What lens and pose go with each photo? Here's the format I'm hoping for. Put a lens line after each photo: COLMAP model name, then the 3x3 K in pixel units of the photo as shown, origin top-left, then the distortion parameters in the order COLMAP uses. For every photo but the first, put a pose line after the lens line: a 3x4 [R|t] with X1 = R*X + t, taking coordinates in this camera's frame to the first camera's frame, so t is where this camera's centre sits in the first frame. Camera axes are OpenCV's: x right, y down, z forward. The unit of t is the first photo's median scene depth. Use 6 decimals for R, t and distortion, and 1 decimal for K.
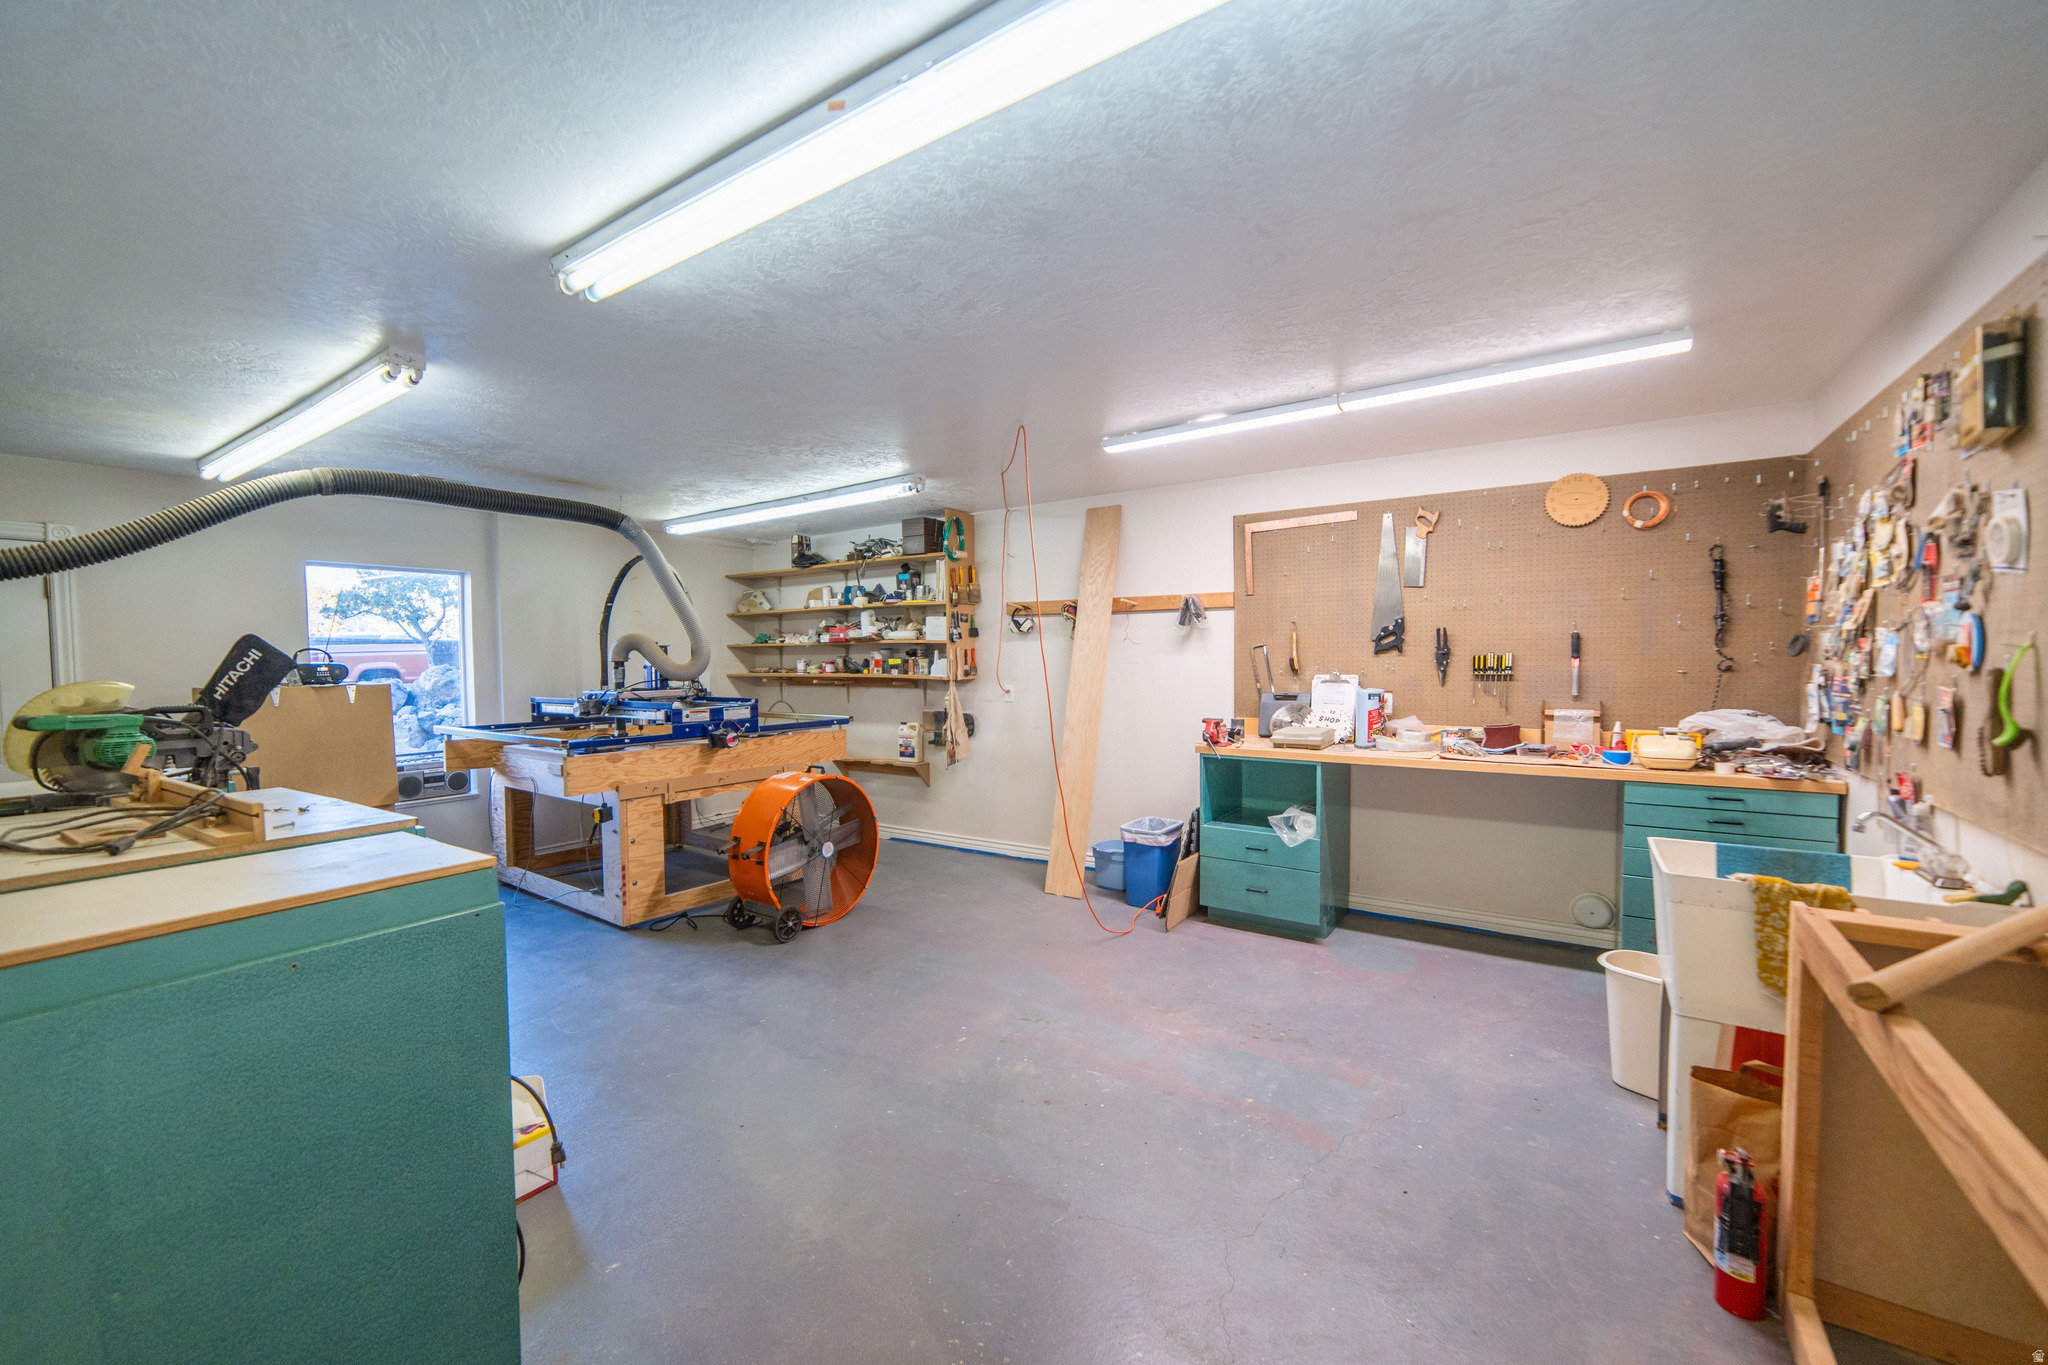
lens RADIAL K [[801.7, 0, 1004.1], [0, 801.7, 680.2], [0, 0, 1]] dist [0.007429, 0.001608]
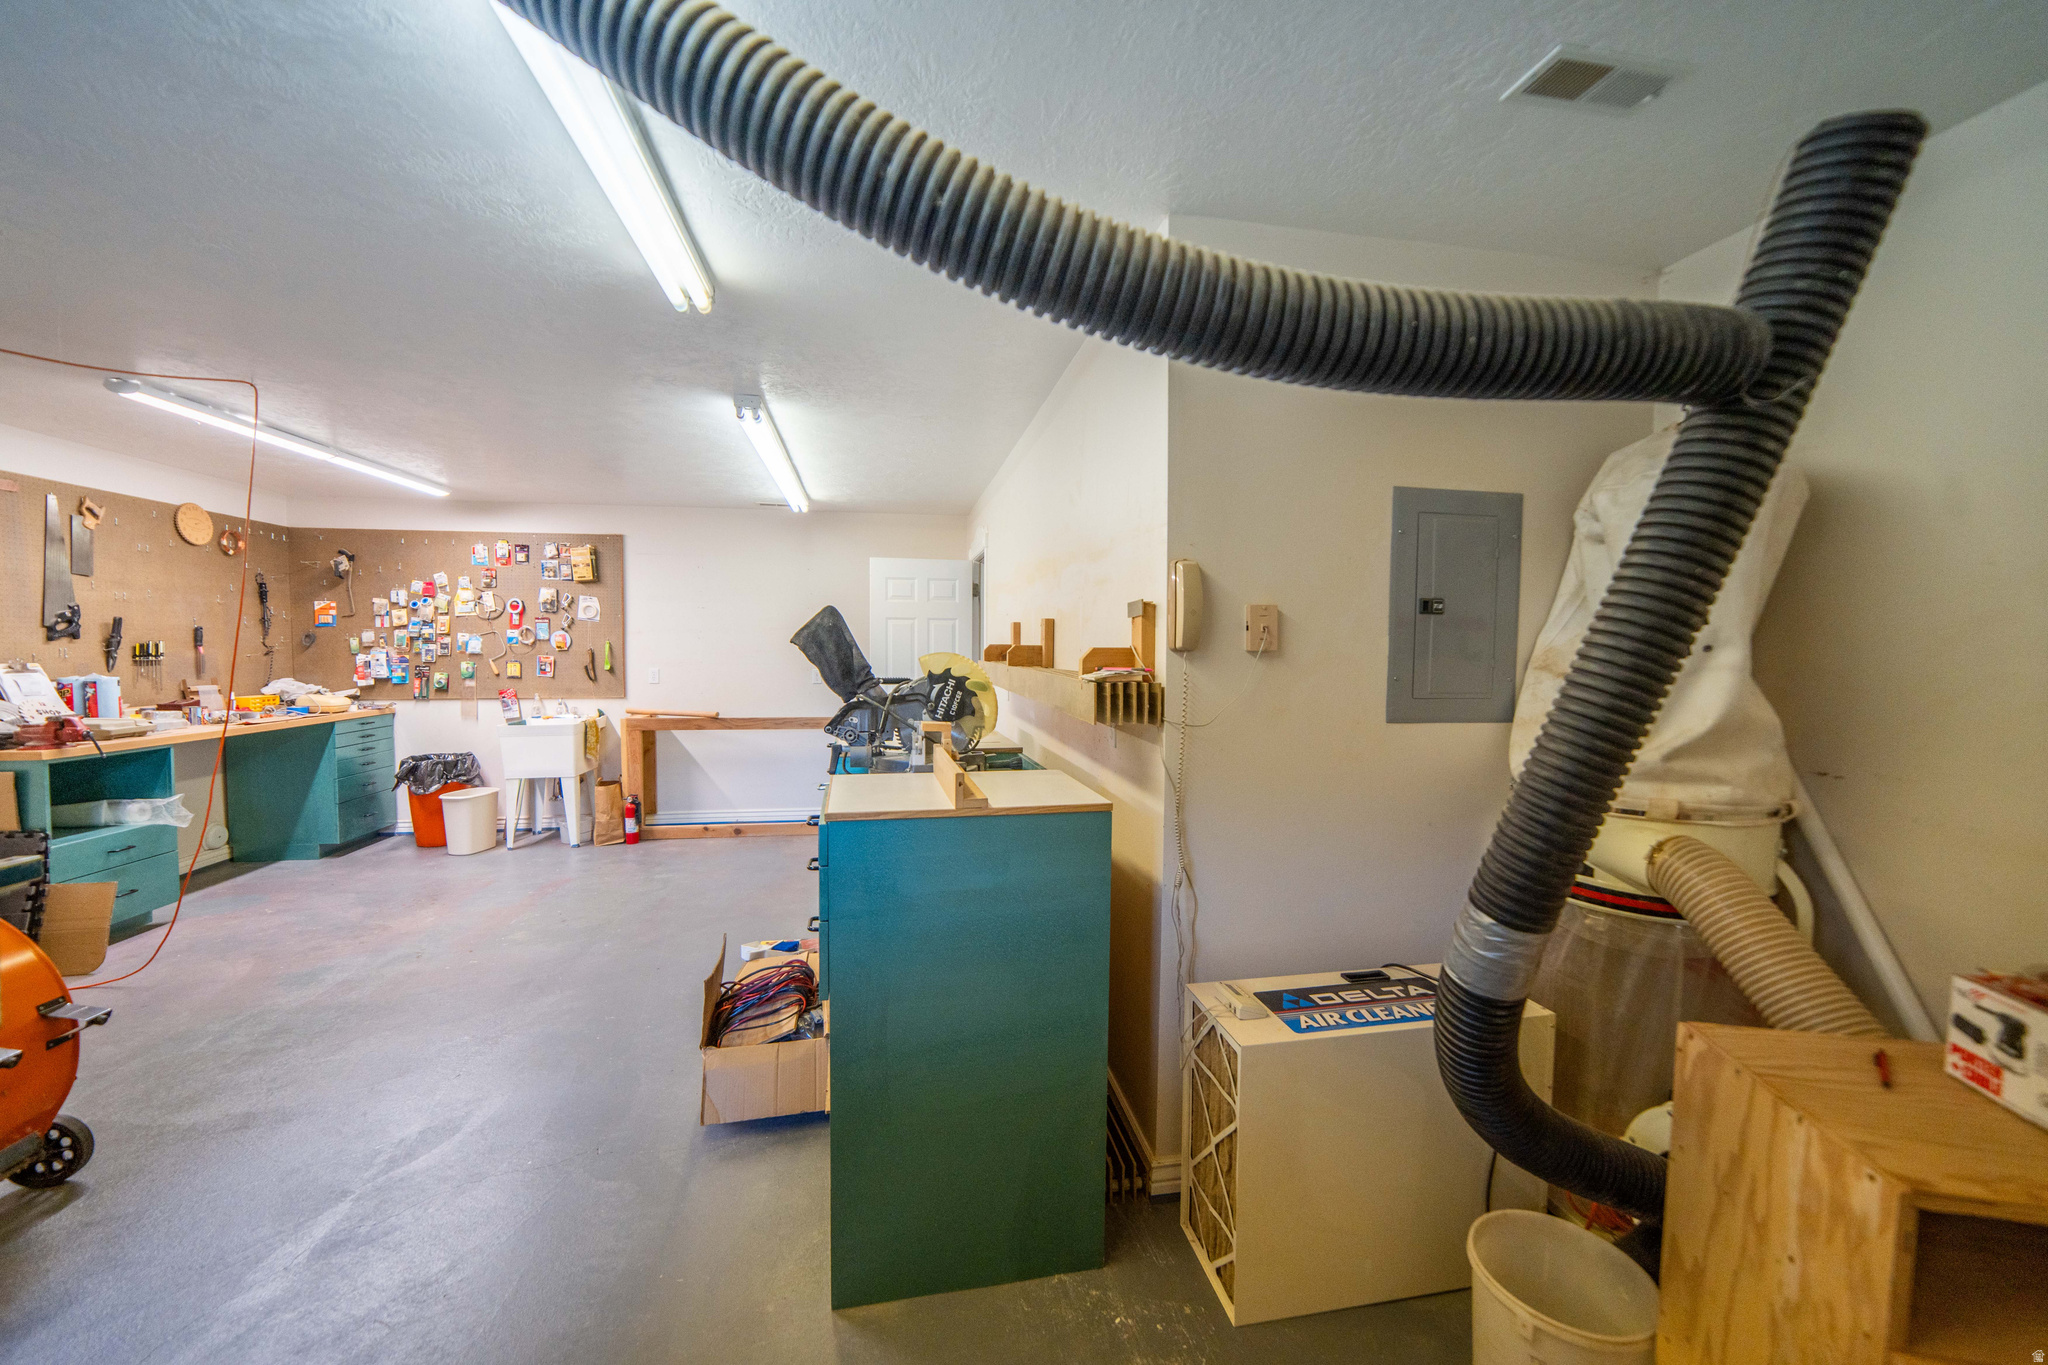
lens RADIAL K [[801.7, 0, 1038.3], [0, 801.7, 683.4], [0, 0, 1]] dist [0.007429, 0.001608]
pose [[-0.710196, -0.027221, 0.703478, -1.035309], [0.024180, 0.997719, 0.063019, -0.014653], [-0.703589, 0.061766, -0.707918, 0.858556]]
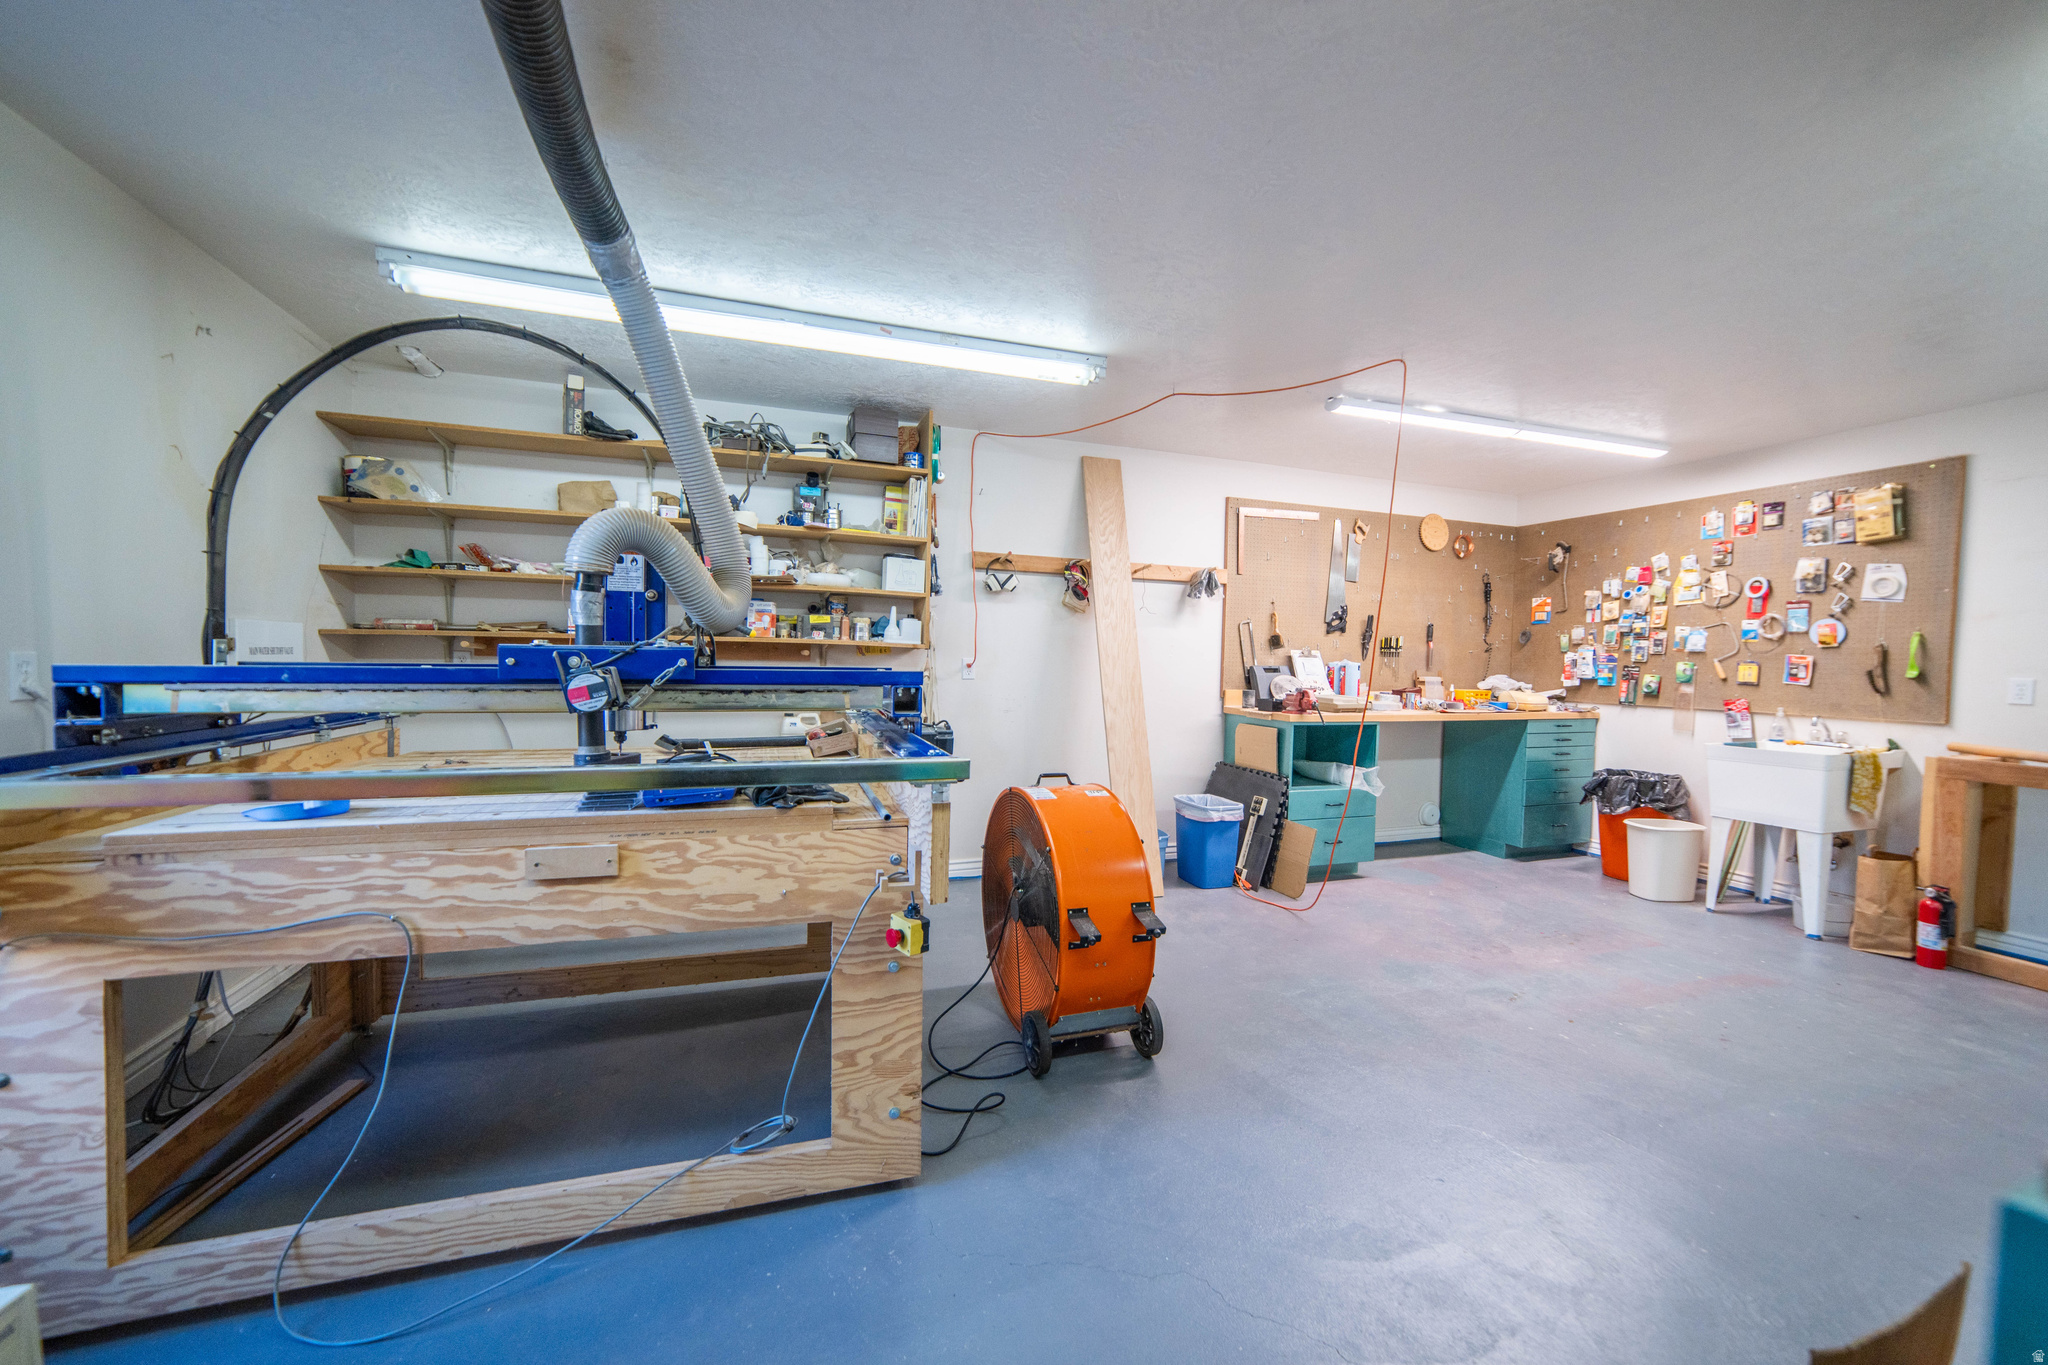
lens RADIAL K [[801.7, 0, 1022.9], [0, 801.7, 682.3], [0, 0, 1]] dist [0.007429, 0.001608]
pose [[0.567624, -0.007007, 0.823258, -0.793740], [0.000227, 0.999965, 0.008355, 0.029984], [-0.823288, -0.004556, 0.567606, 0.687846]]
